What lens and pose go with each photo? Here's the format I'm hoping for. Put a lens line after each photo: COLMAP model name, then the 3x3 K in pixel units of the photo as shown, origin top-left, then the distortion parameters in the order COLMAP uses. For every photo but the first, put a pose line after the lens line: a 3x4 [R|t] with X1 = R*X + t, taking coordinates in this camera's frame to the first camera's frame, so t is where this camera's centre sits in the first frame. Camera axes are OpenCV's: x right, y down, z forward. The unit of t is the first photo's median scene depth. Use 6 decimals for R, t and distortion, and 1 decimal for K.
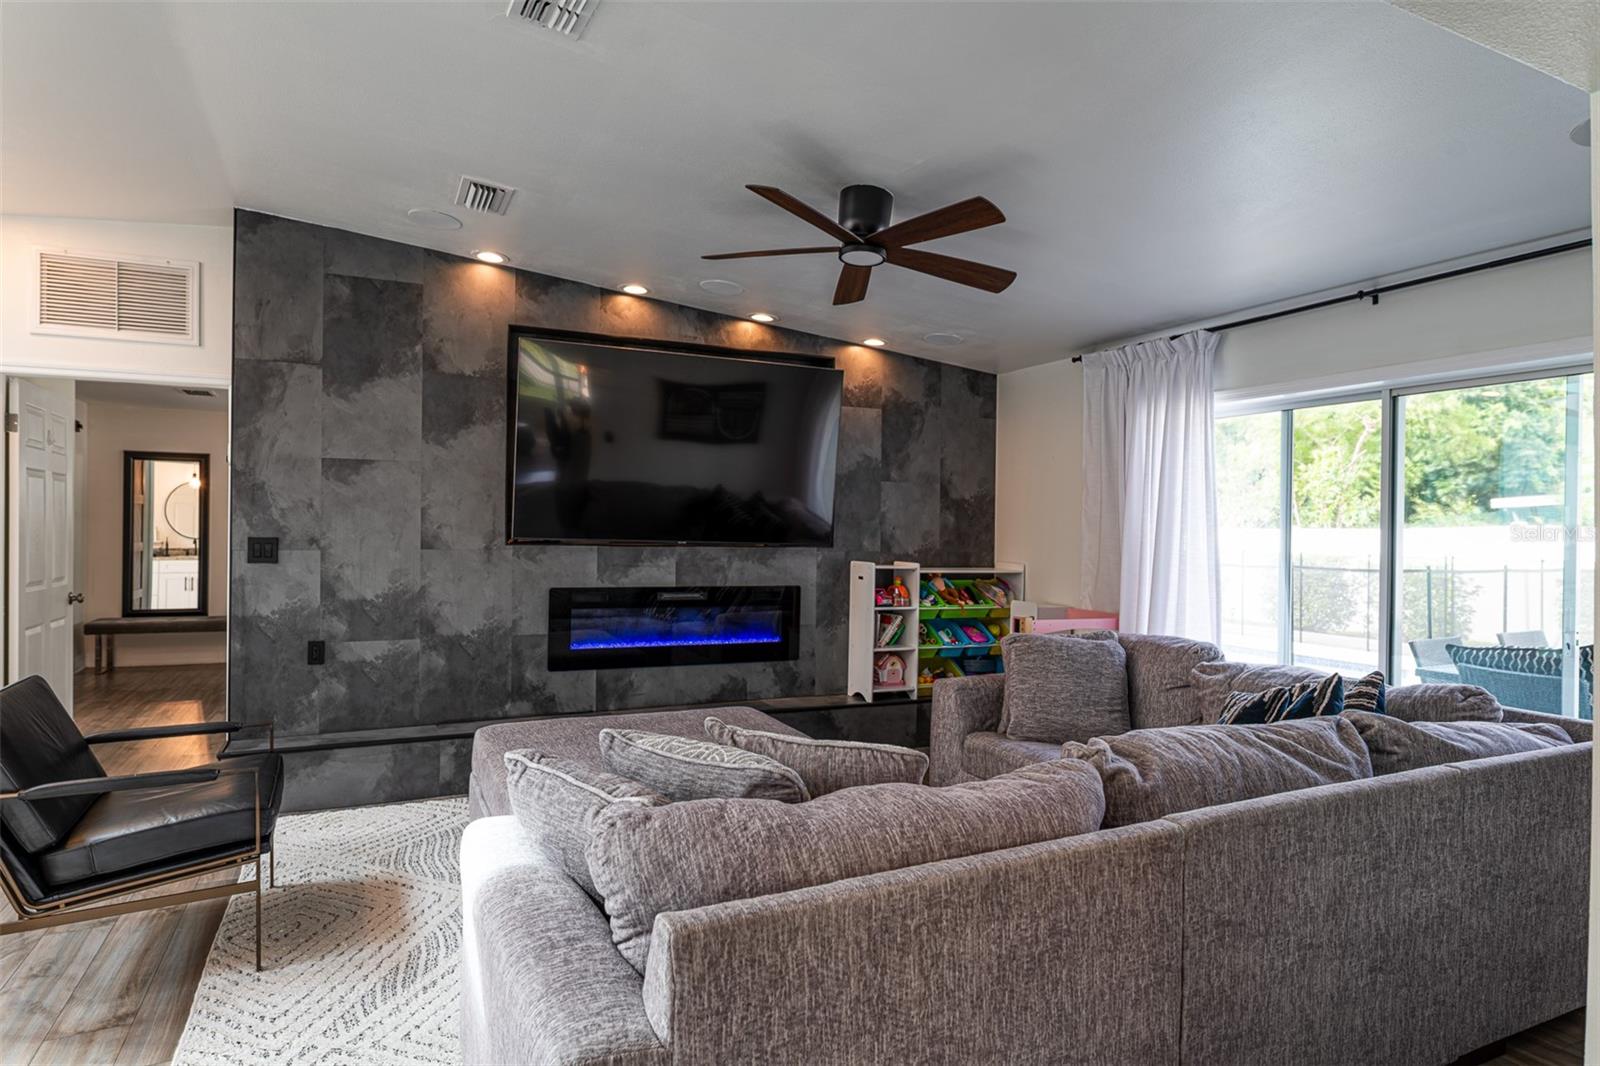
lens RADIAL K [[925.8, 0, 791.4], [0, 925.8, 532.1], [0, 0, 1]] dist [-0.003878, 0.003115]
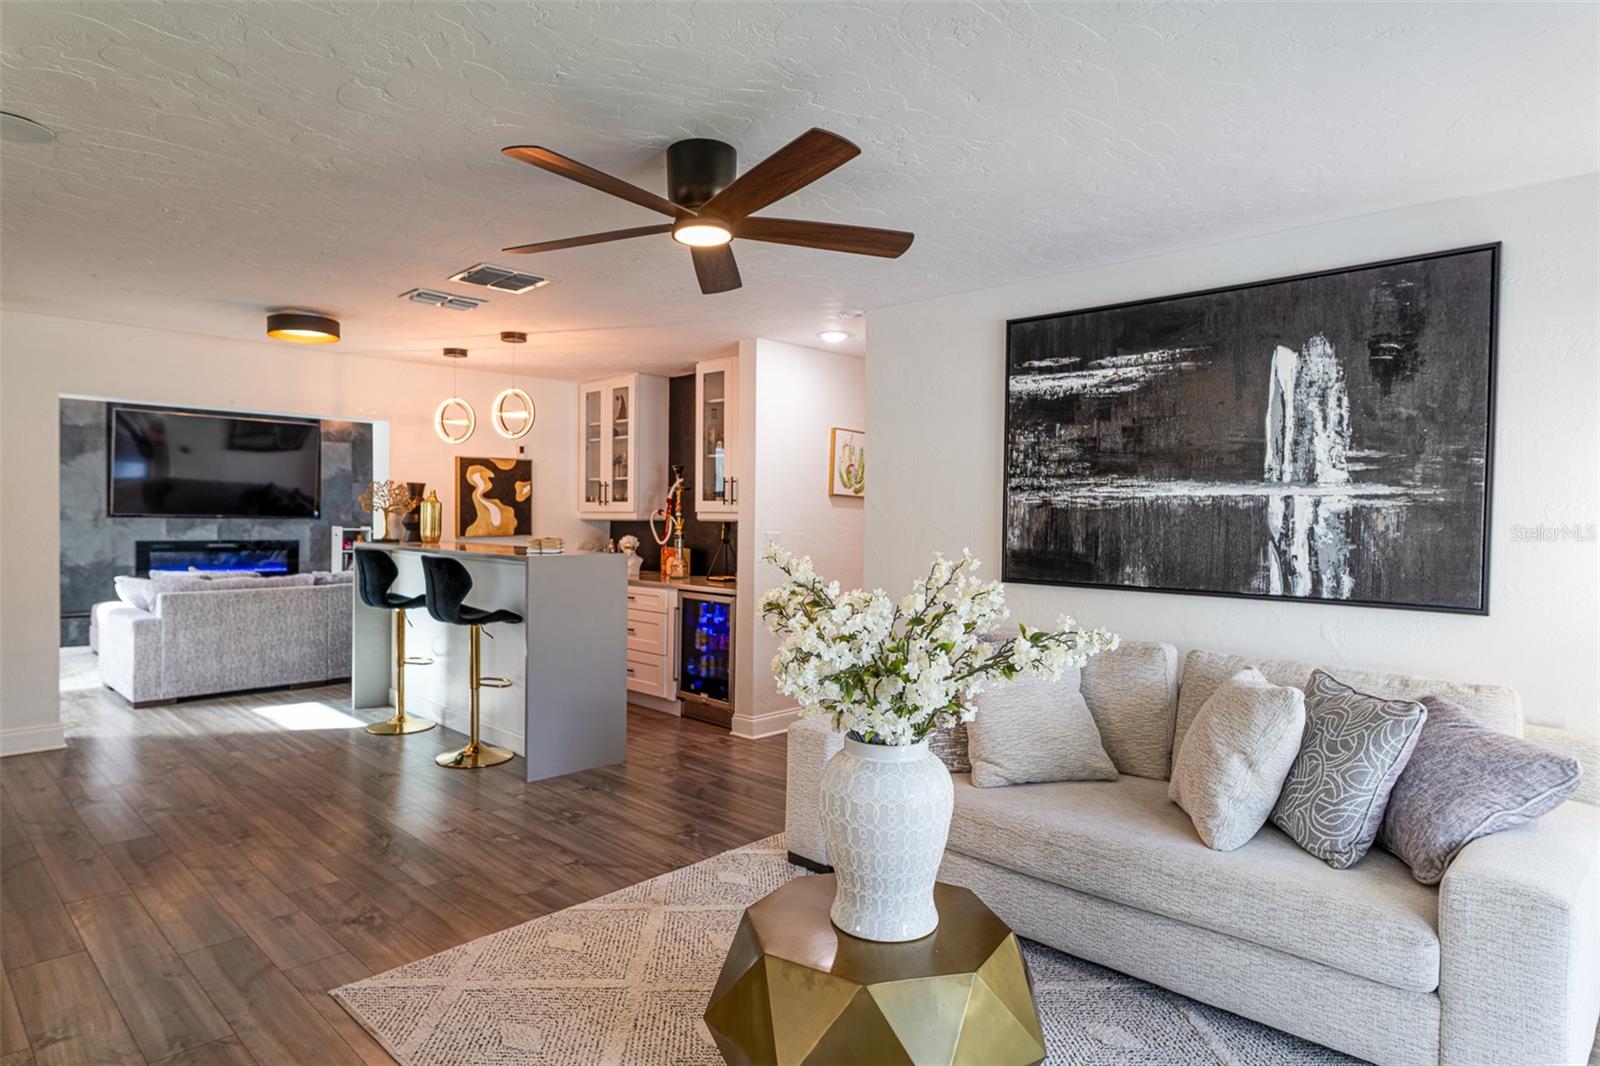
lens RADIAL K [[925.8, 0, 797.6], [0, 925.8, 537.3], [0, 0, 1]] dist [-0.003878, 0.003115]
pose [[0.940752, -0.013677, 0.338820, 0.380973], [0.006554, 0.999733, 0.022160, 0.022381], [-0.339033, -0.018626, 0.940590, -1.266636]]
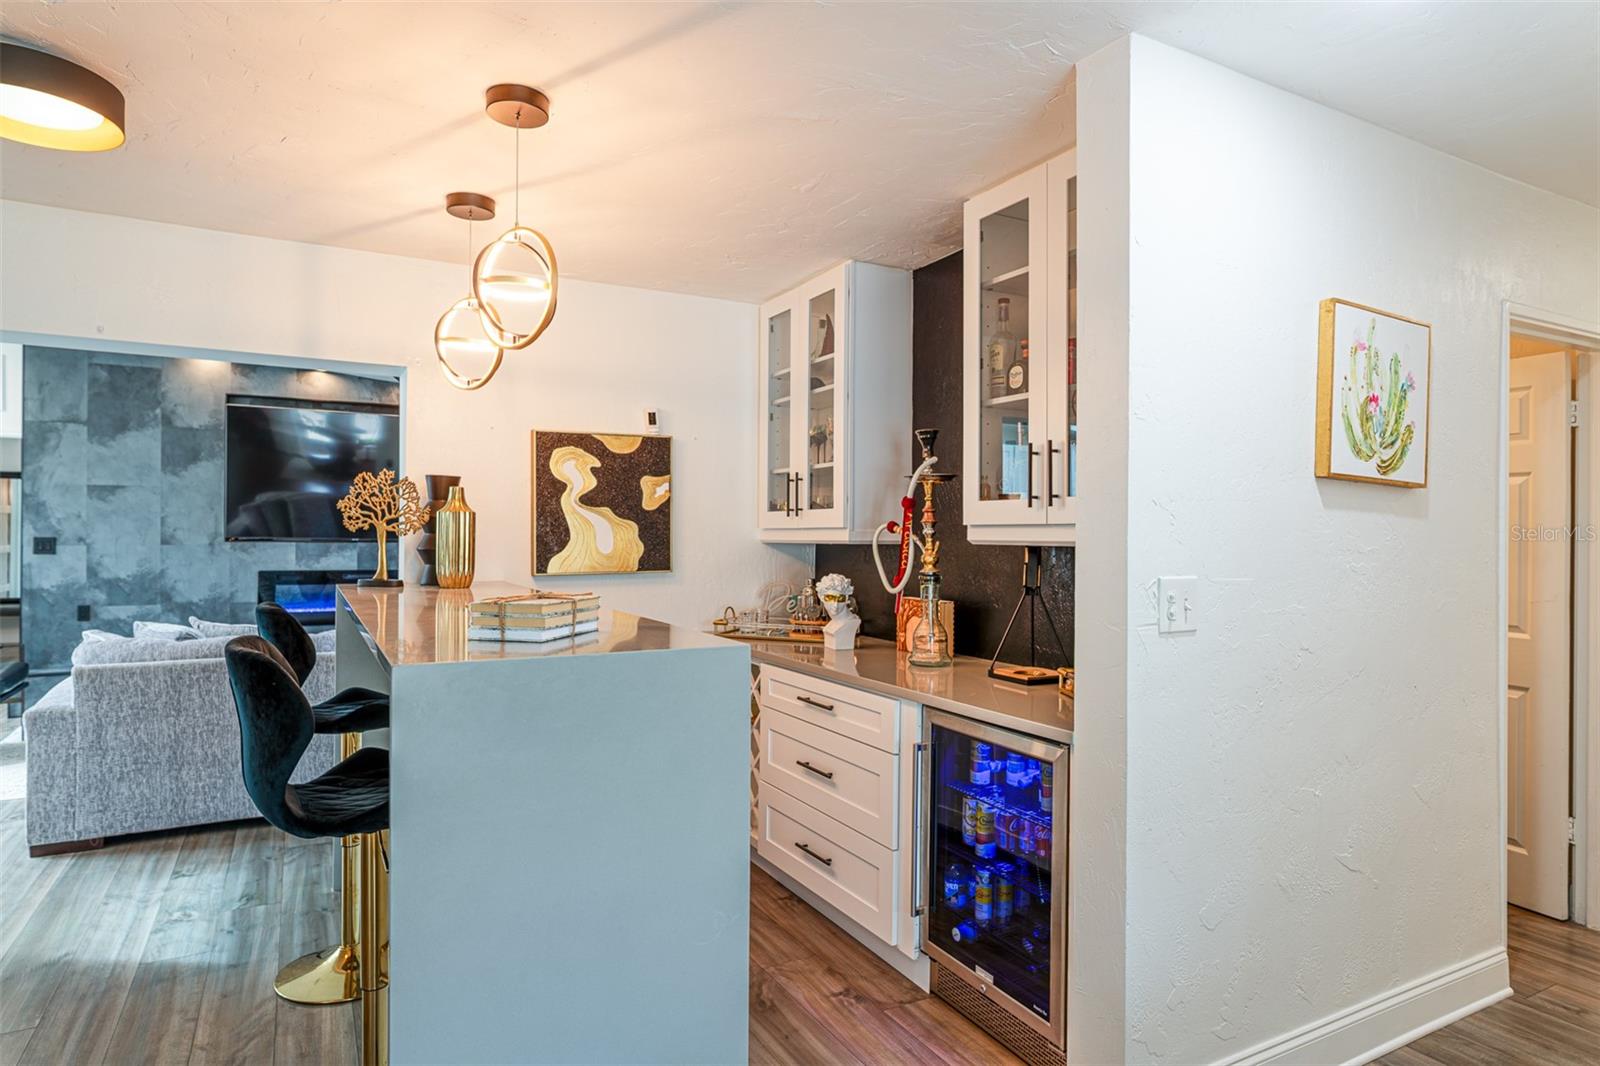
lens RADIAL K [[925.8, 0, 795.7], [0, 925.8, 533.2], [0, 0, 1]] dist [-0.003878, 0.003115]
pose [[0.998769, -0.009838, 0.048614, 0.558622], [0.010292, 0.999906, -0.009092, 0.024033], [-0.048520, 0.009582, 0.998776, -0.550713]]
